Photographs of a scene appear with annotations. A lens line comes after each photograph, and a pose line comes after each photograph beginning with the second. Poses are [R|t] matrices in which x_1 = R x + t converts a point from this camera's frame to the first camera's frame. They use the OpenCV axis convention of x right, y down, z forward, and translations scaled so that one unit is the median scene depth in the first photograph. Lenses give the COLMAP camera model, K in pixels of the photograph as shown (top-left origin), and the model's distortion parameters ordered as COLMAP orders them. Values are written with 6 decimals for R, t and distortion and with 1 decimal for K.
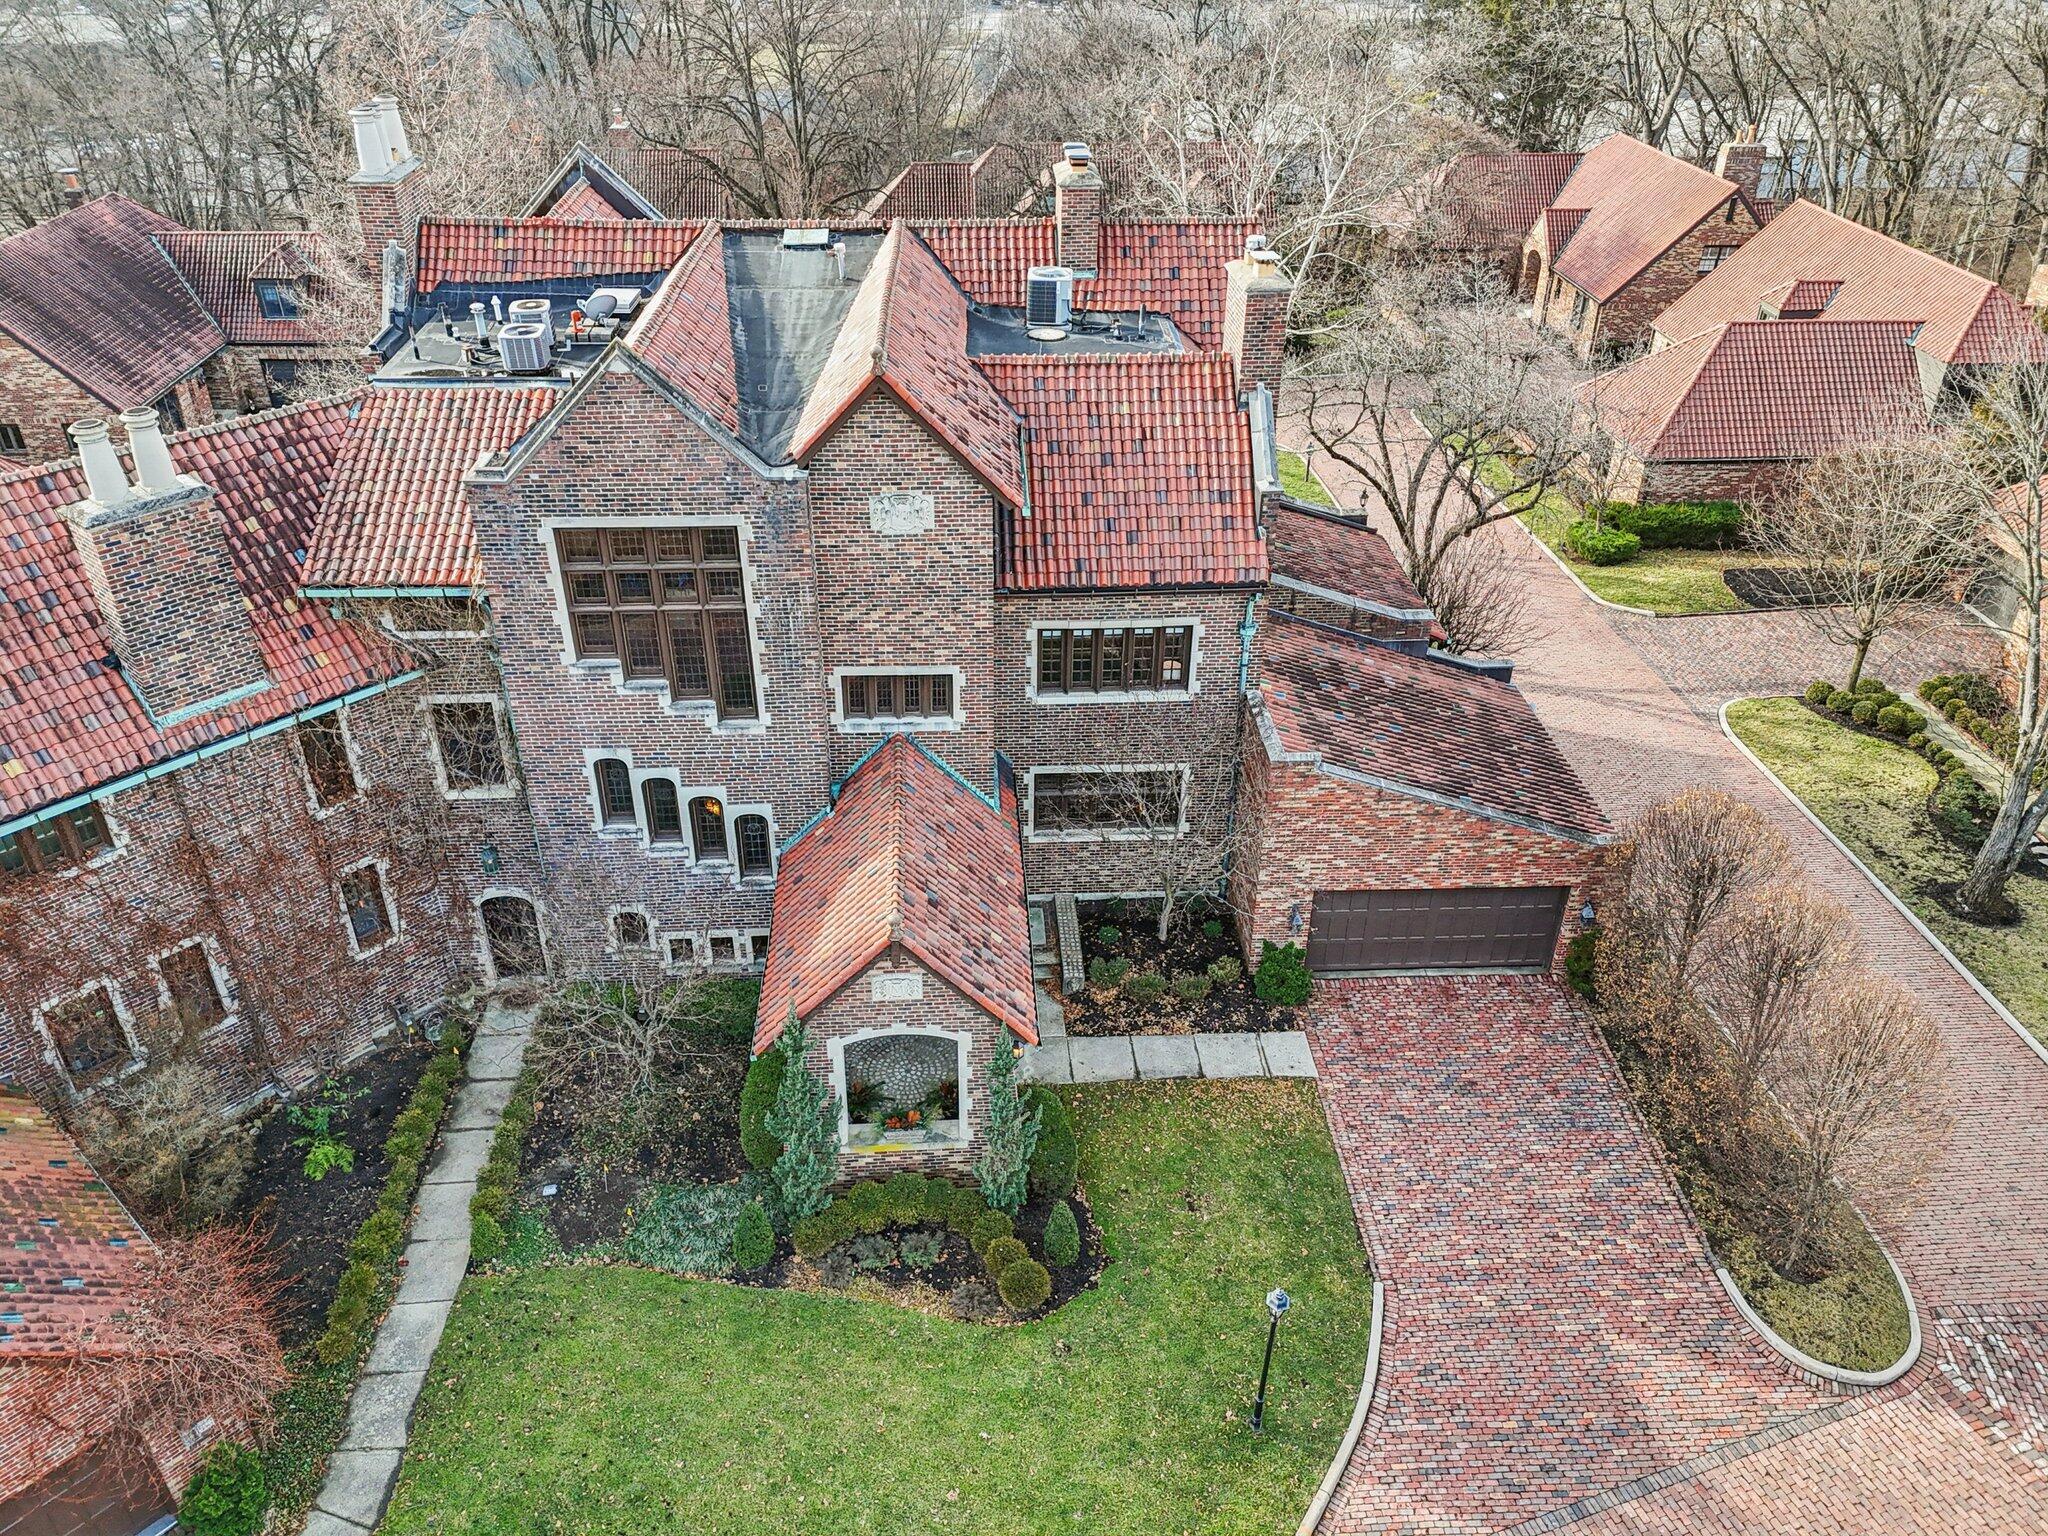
lens RADIAL K [[1486.4, 0, 1024.0], [0, 1486.4, 768.0], [0, 0, 1]] dist [0.076892, -0.086257]
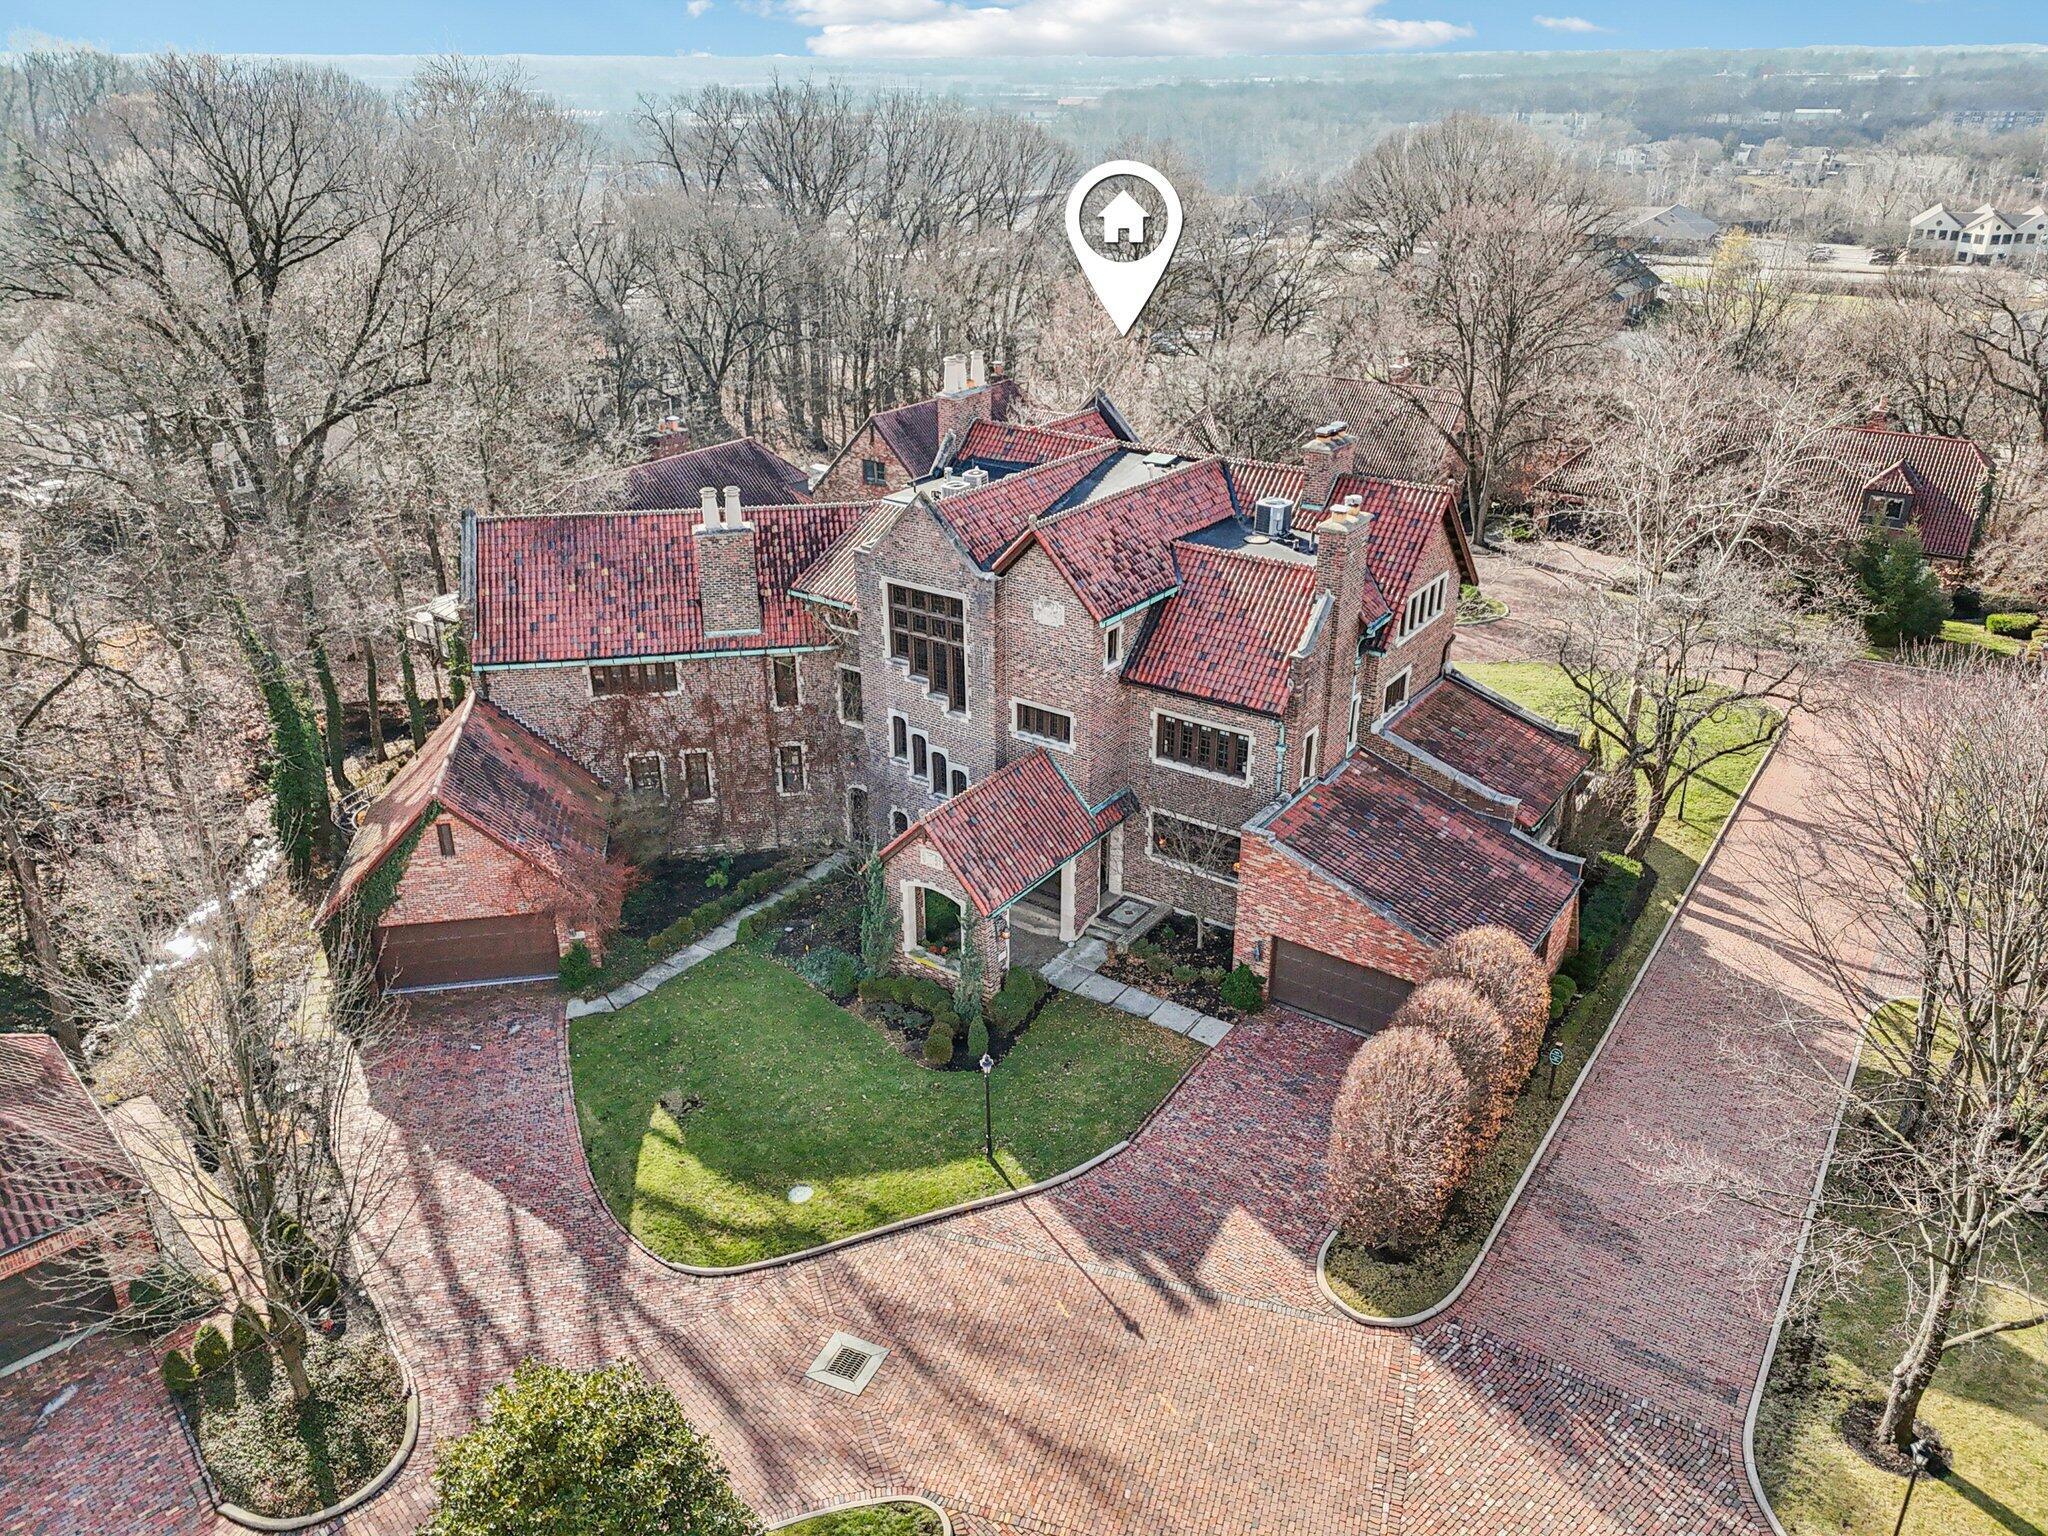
lens RADIAL K [[1486.4, 0, 1024.0], [0, 1486.4, 768.0], [0, 0, 1]] dist [0.076892, -0.086257]
pose [[0.788857, 0.254264, -0.559512, 0.847600], [-0.319553, 0.947357, -0.020022, 0.039236], [0.524967, 0.194589, 0.828580, -0.377239]]
